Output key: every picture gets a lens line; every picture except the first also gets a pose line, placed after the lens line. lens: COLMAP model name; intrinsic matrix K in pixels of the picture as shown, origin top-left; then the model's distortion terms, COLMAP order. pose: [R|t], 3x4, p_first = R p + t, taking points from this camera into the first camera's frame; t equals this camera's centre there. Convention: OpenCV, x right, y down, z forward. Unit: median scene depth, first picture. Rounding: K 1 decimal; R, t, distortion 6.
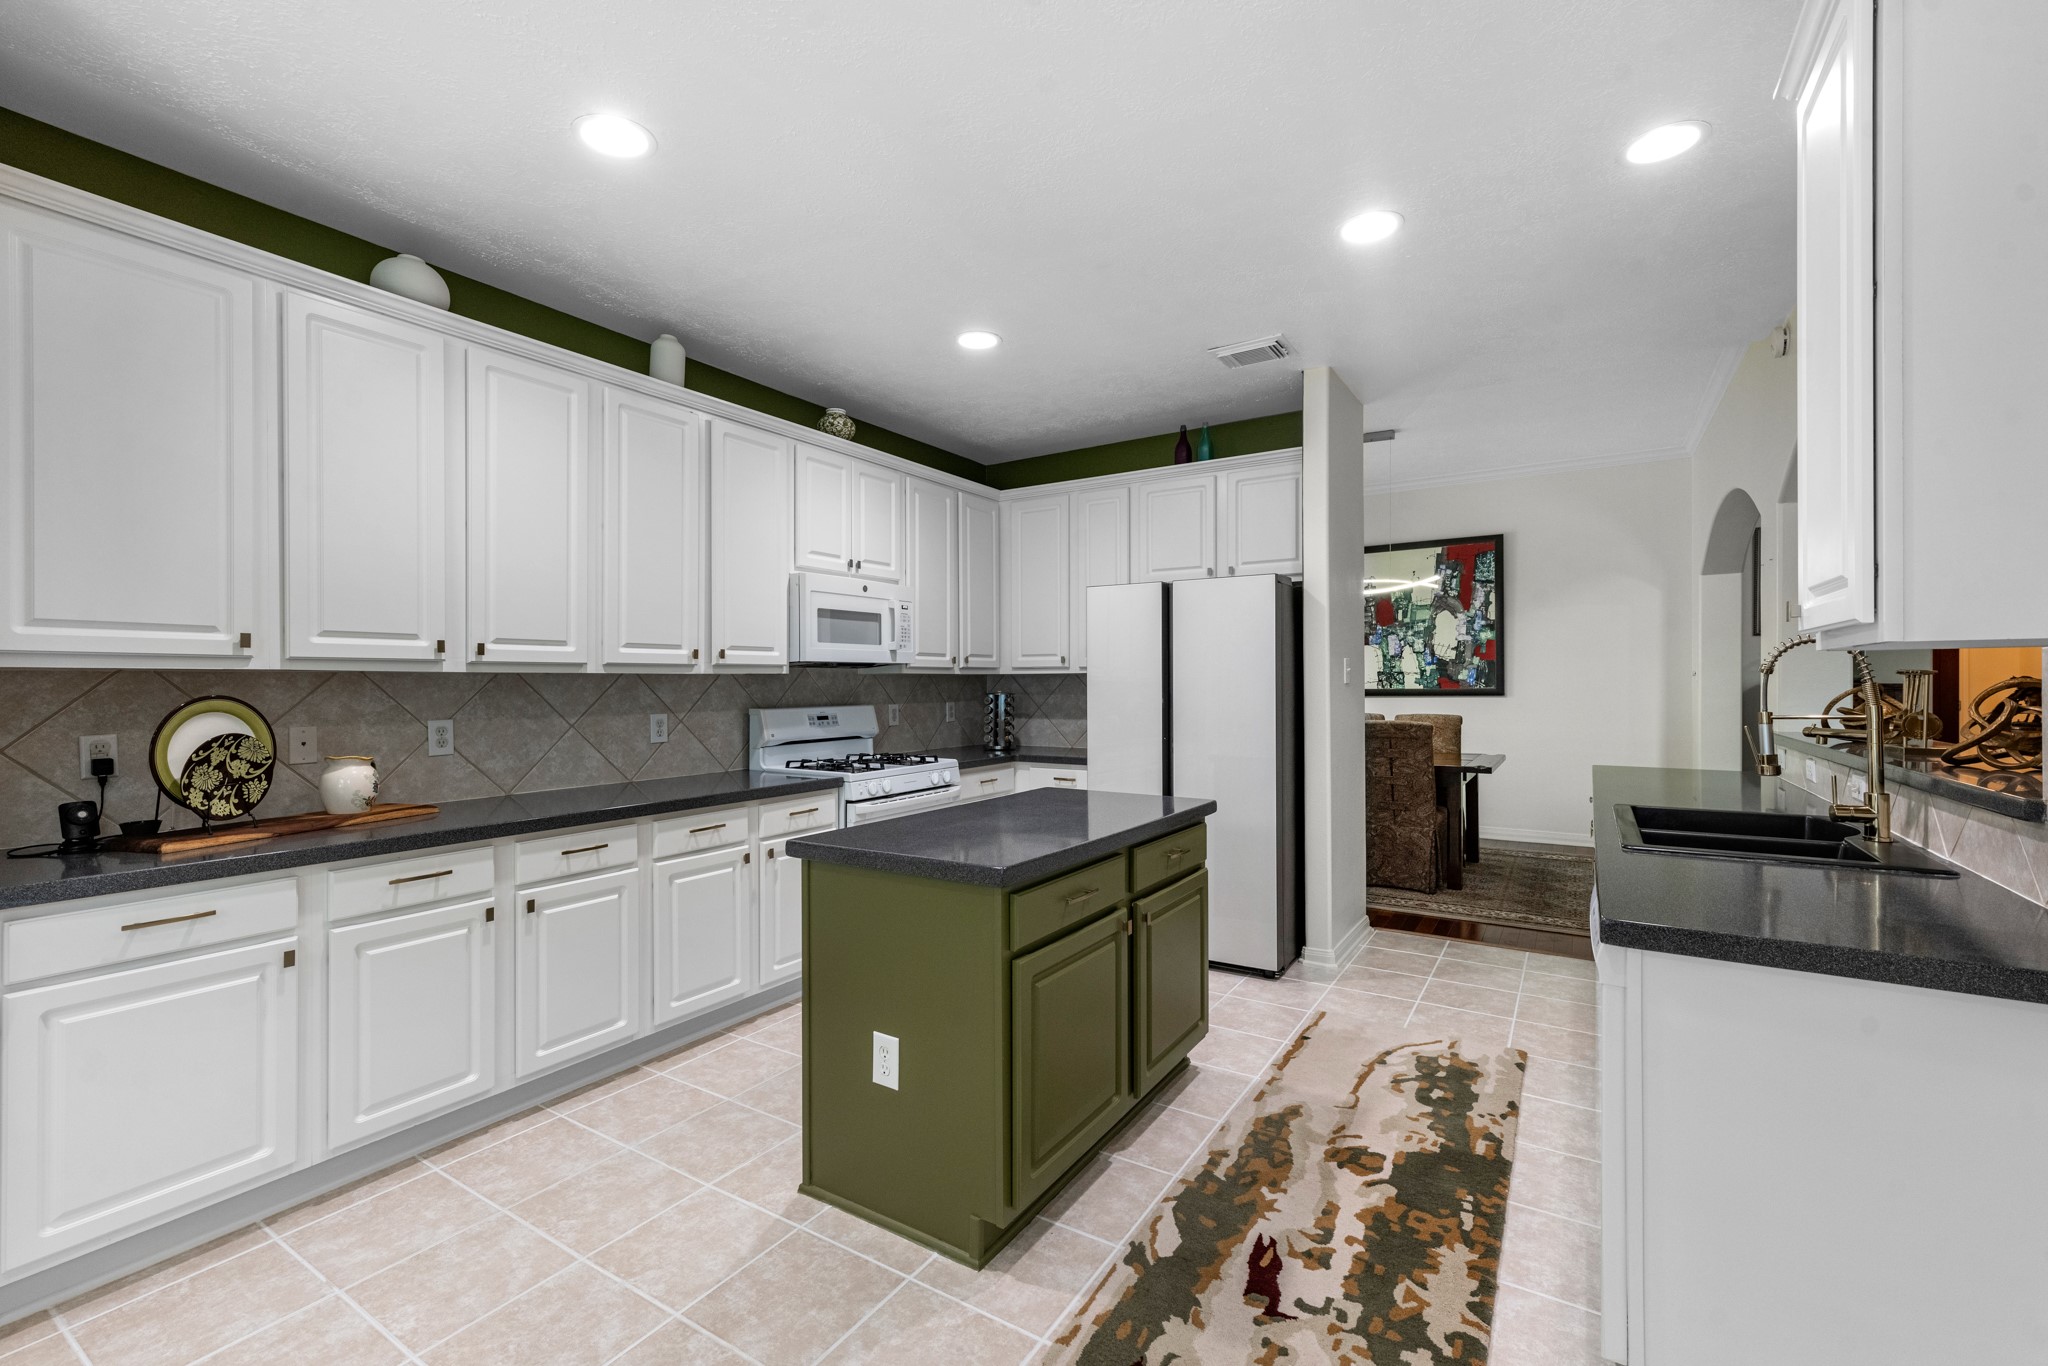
lens RADIAL K [[850.8, 0, 1024.0], [0, 850.8, 683.0], [0, 0, 1]] dist [0.002846, 0.000096]
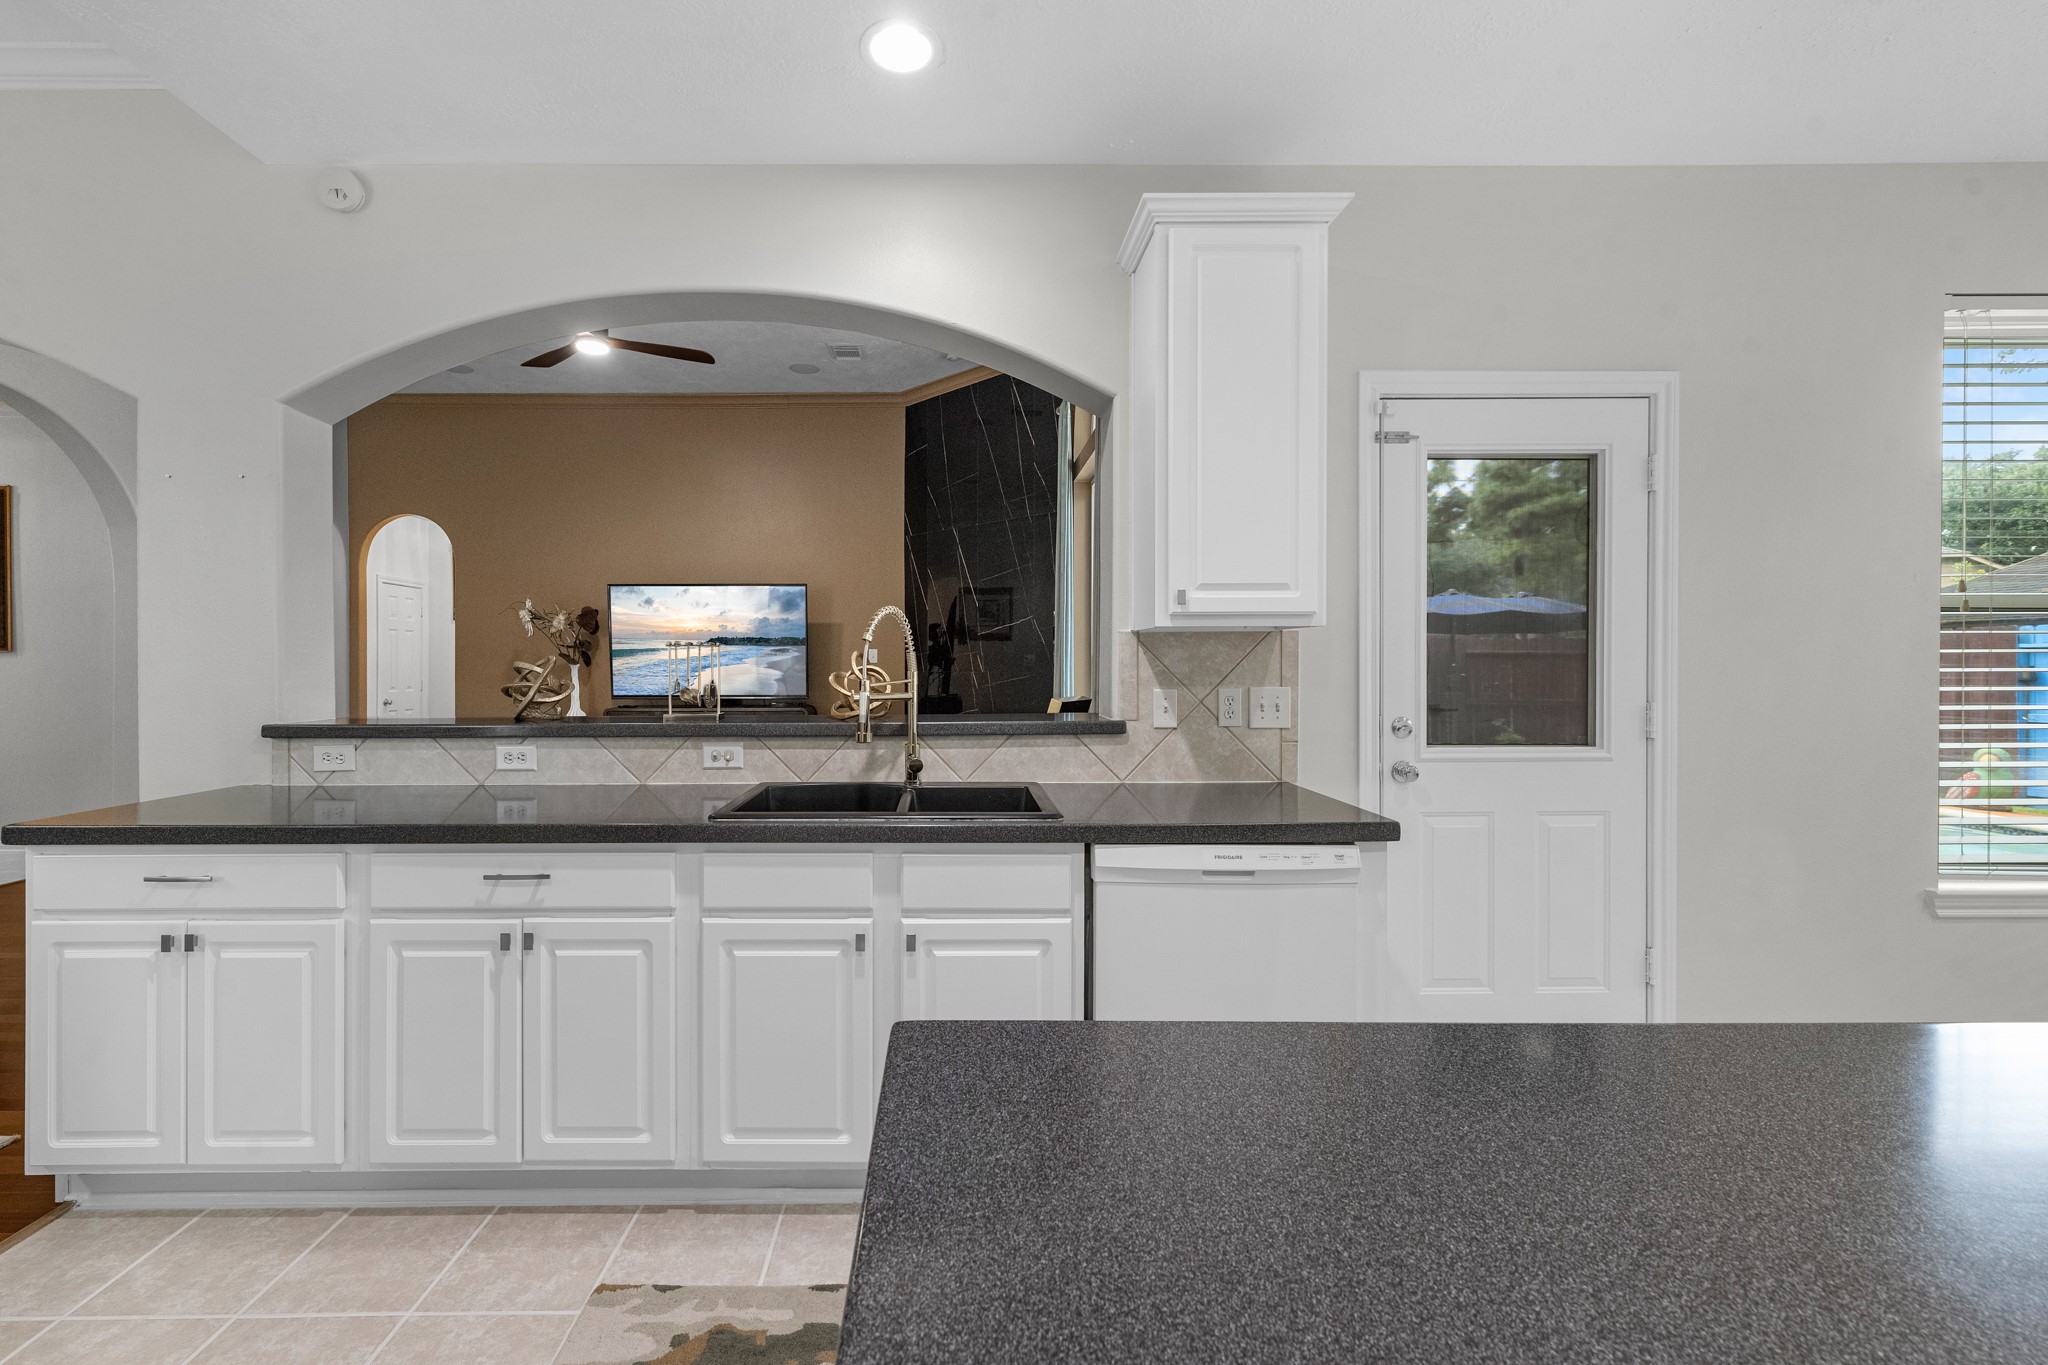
lens RADIAL K [[850.8, 0, 1024.0], [0, 850.8, 682.5], [0, 0, 1]] dist [0.002846, 0.000096]
pose [[-0.543697, -0.017282, 0.839103, -0.044723], [0.003896, 0.999725, 0.023115, 0.010736], [-0.839272, 0.015837, -0.543481, 1.018555]]
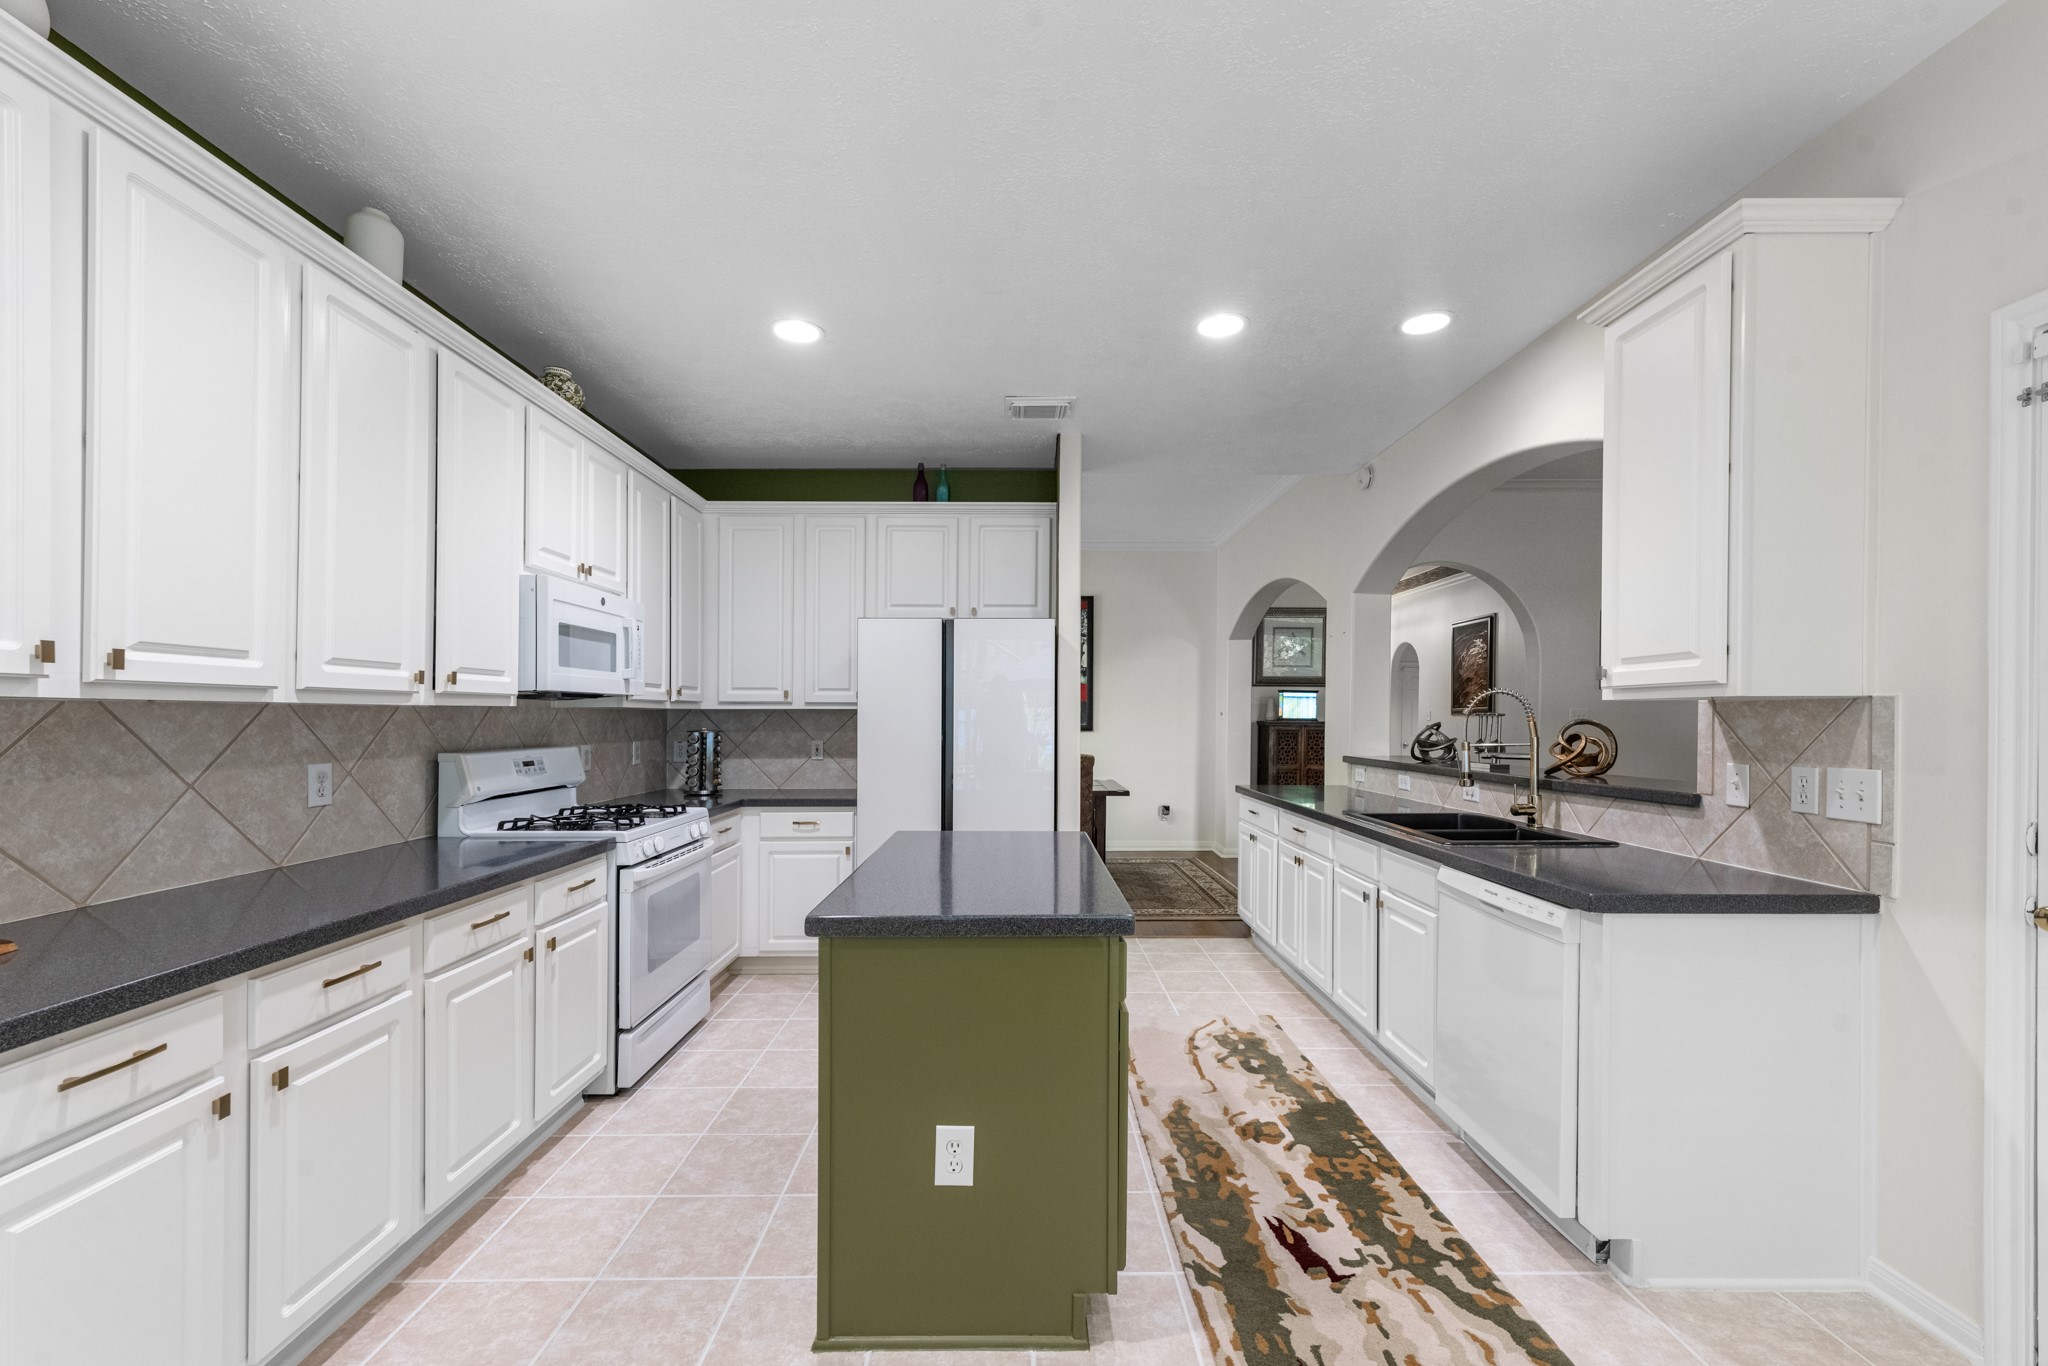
lens RADIAL K [[830.3, 0, 1016.3], [0, 830.3, 723.2], [0, 0, 1]] dist [0.003273, 0.000055]
pose [[0.845184, 0.000395, 0.534475, -0.362294], [-0.002956, 0.999988, 0.003935, -0.000054], [-0.534467, -0.004905, 0.845175, 0.164128]]
